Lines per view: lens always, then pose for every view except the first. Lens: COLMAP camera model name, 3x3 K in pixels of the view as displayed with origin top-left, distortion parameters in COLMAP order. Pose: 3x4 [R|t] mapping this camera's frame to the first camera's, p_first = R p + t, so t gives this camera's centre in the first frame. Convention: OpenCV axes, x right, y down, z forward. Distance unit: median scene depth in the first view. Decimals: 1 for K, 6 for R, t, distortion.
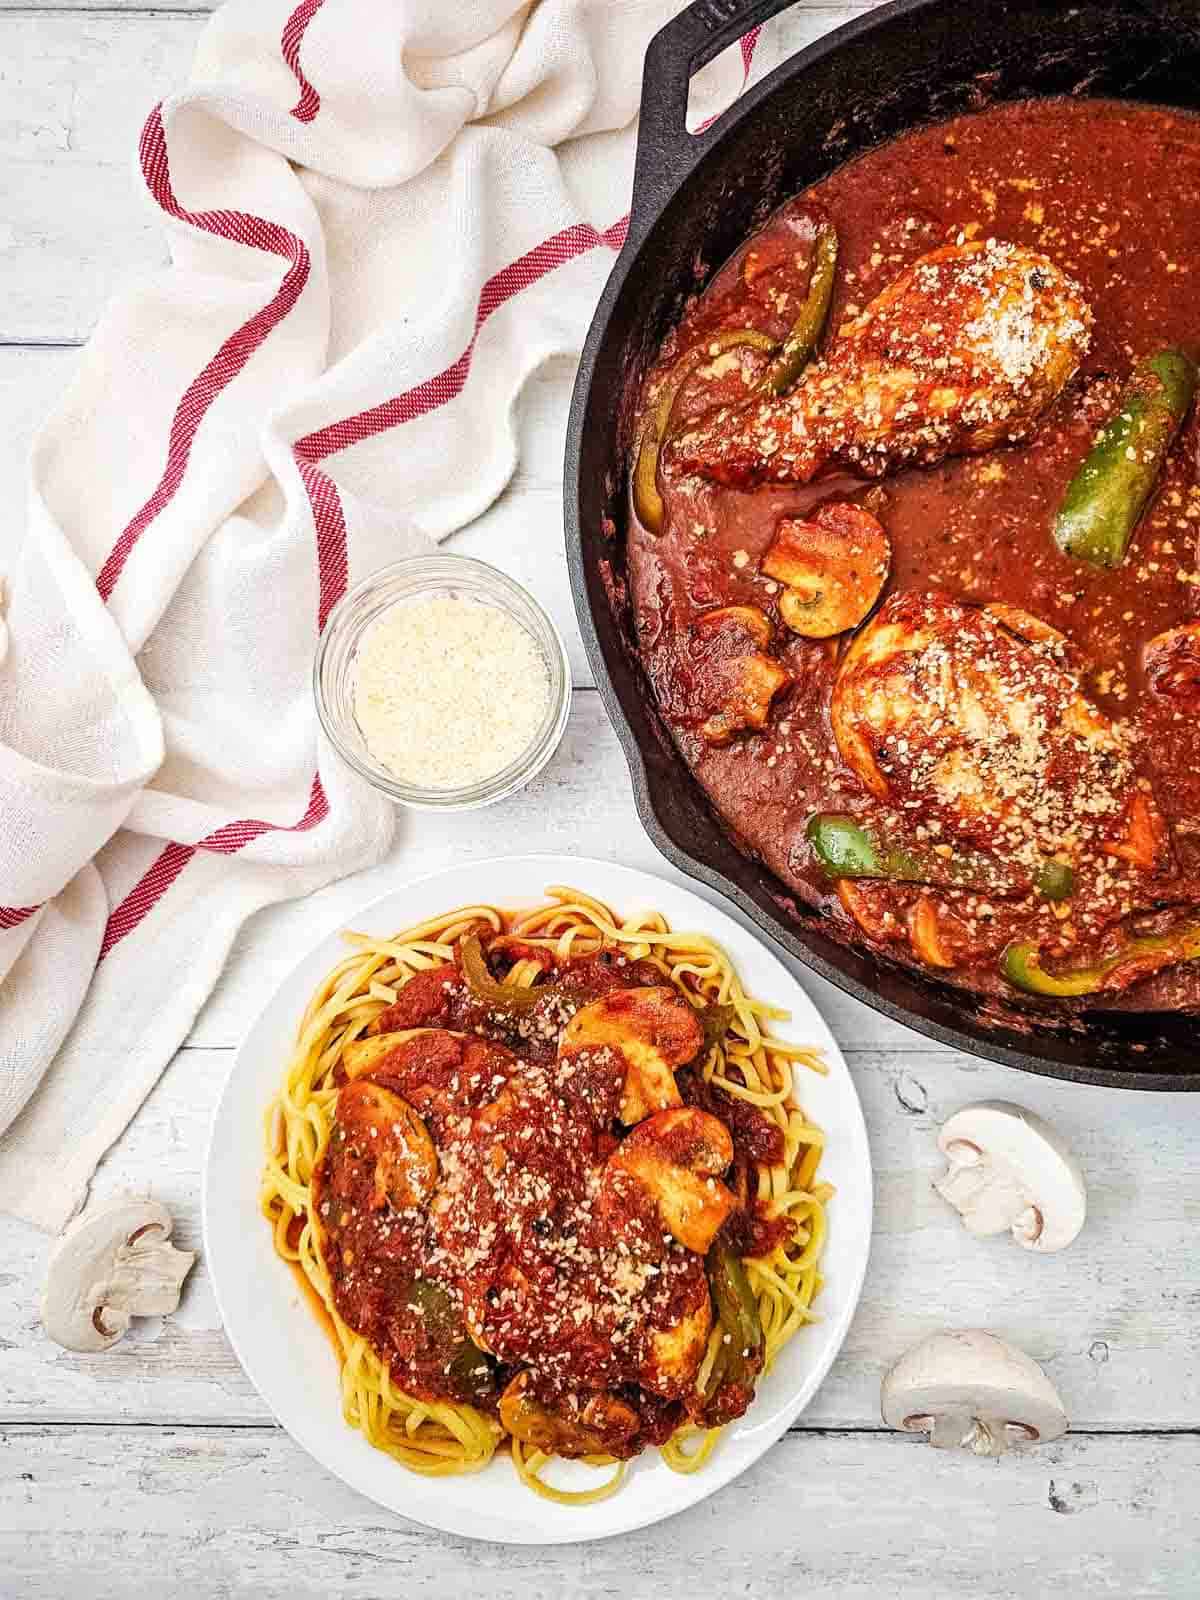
lens RADIAL K [[1140.5, 0, 594.0], [0, 1140.5, 801.7], [0, 0, 1]] dist [0.011884, -0.032384]
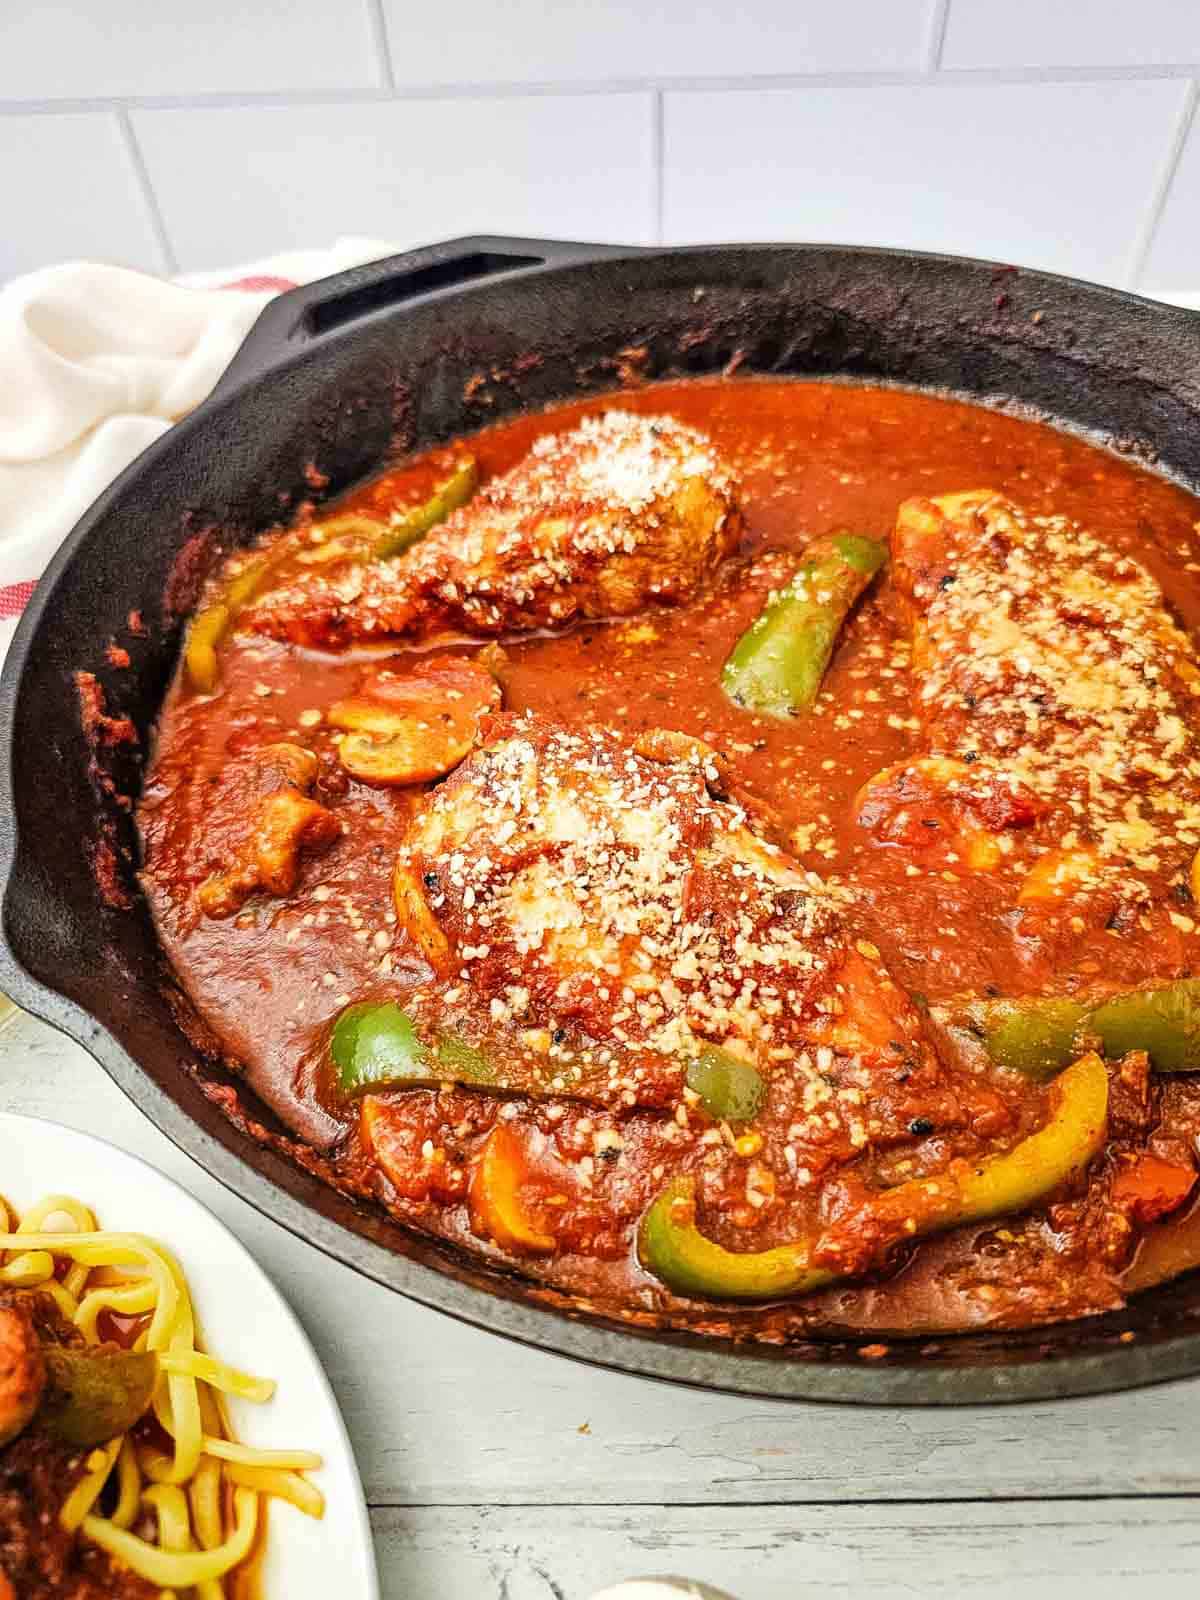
lens RADIAL K [[1140.5, 0, 610.0], [0, 1140.5, 791.4], [0, 0, 1]] dist [0.011884, -0.032384]
pose [[0.999854, -0.013846, -0.010017, 0.352374], [0.005208, 0.805118, -0.593091, 0.291255], [0.016277, 0.592953, 0.805073, 0.445351]]
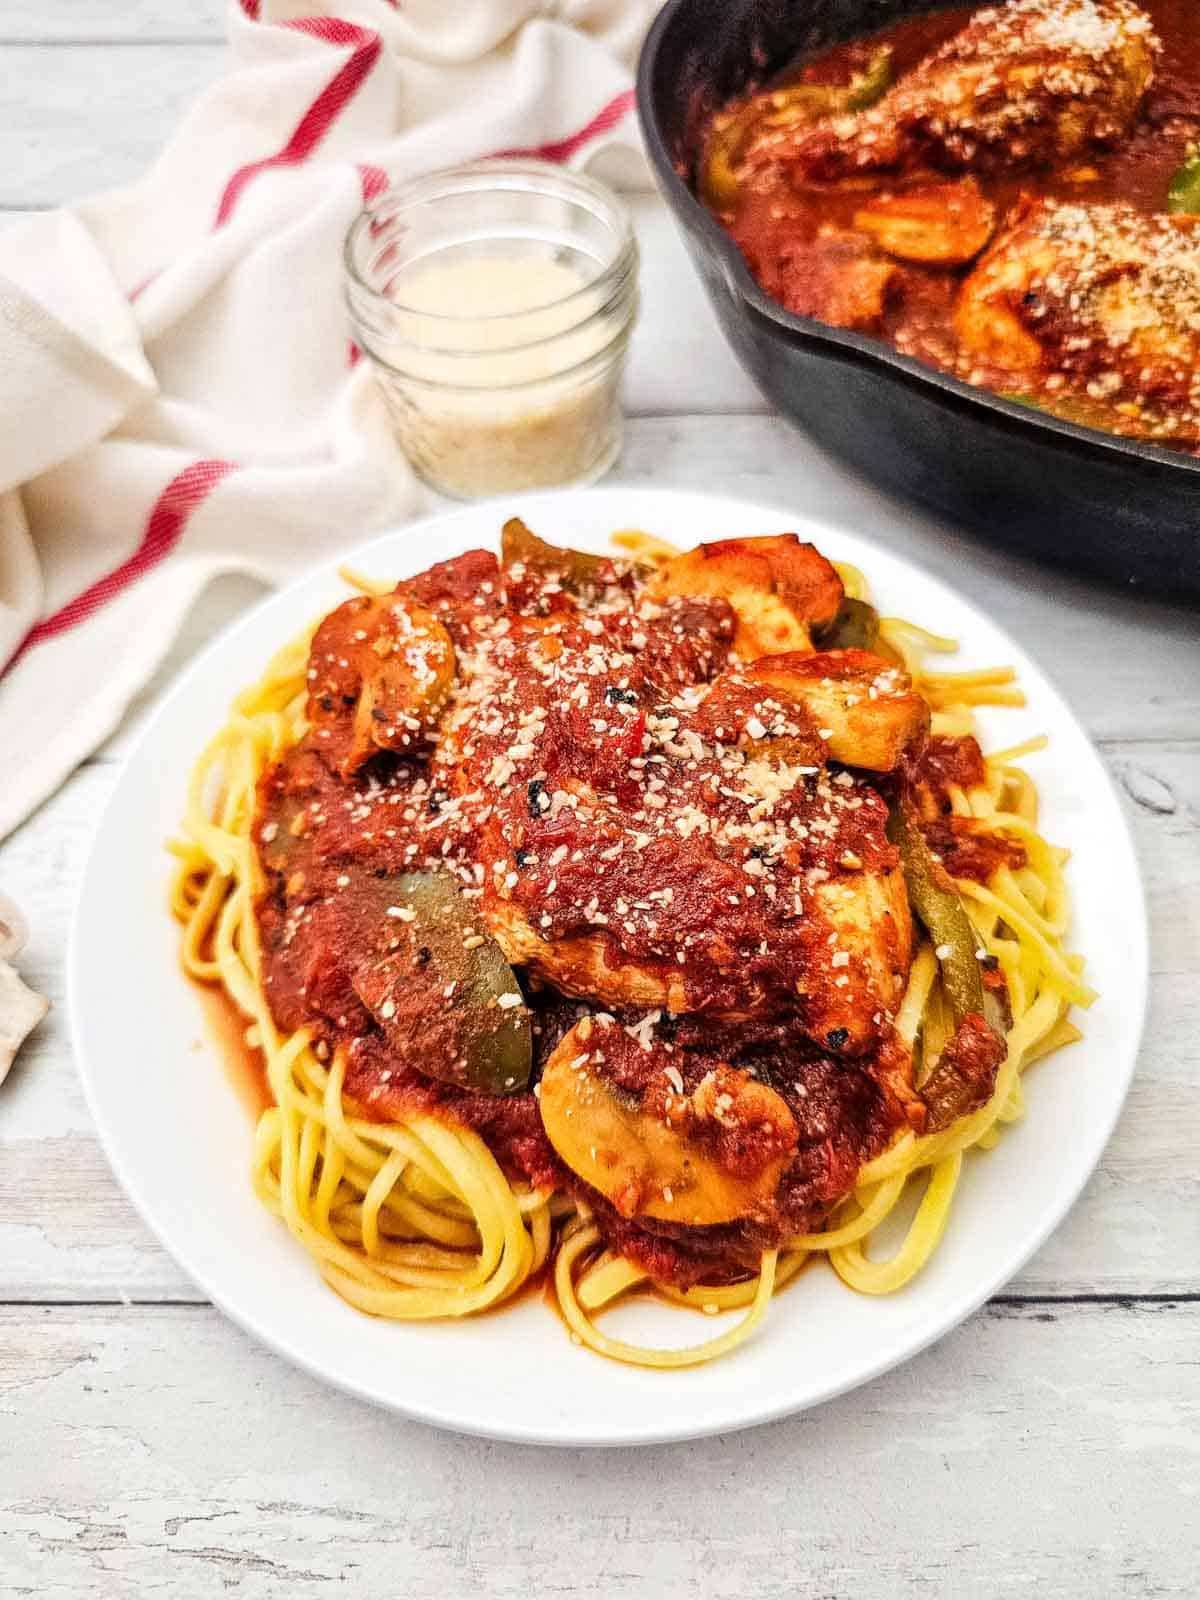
lens RADIAL K [[1140.5, 0, 599.0], [0, 1140.5, 800.4], [0, 0, 1]] dist [0.011884, -0.032384]
pose [[0.999866, -0.007786, -0.014416, -0.044004], [0.000005, 0.880042, -0.474895, 0.644411], [0.016384, 0.474832, 0.879924, 0.437412]]
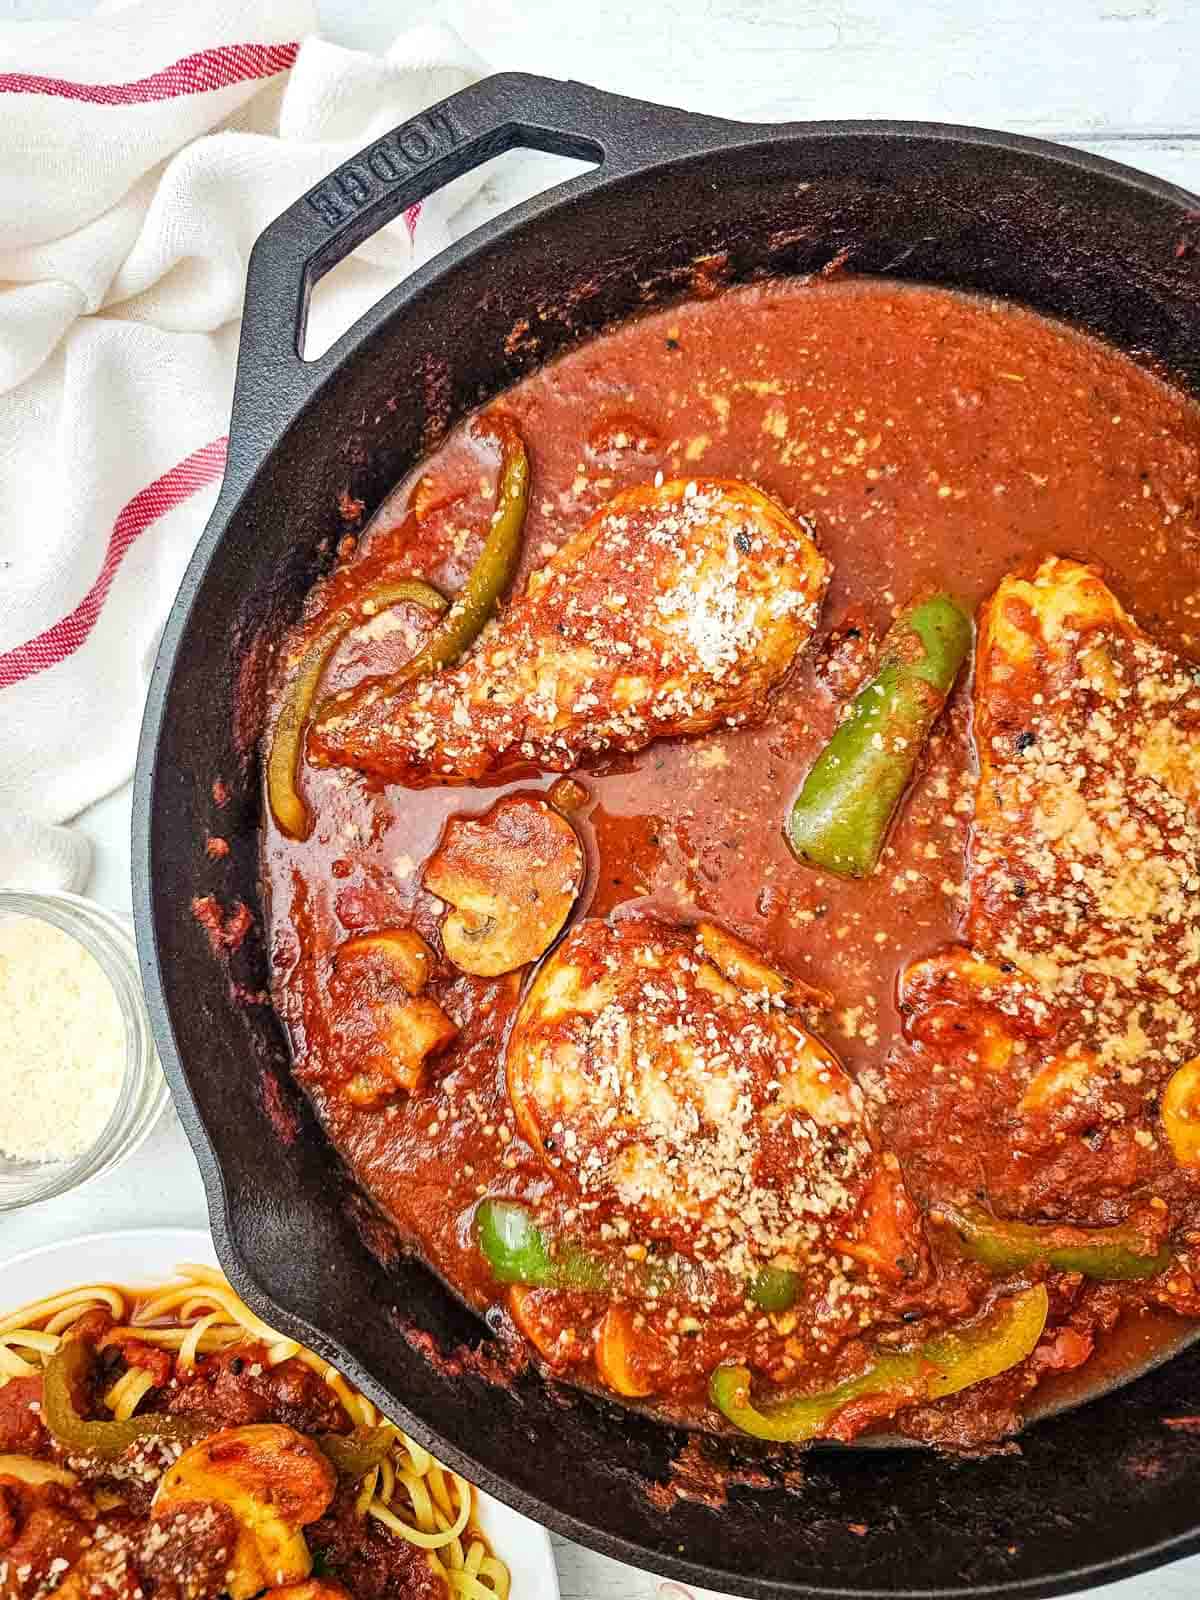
lens RADIAL K [[1140.5, 0, 606.1], [0, 1140.5, 794.9], [0, 0, 1]] dist [0.011884, -0.032384]
pose [[0.999958, -0.007680, -0.004942, 0.291784], [0.007734, 0.999908, 0.011116, -0.286848], [0.004857, -0.011154, 0.999926, 0.202328]]
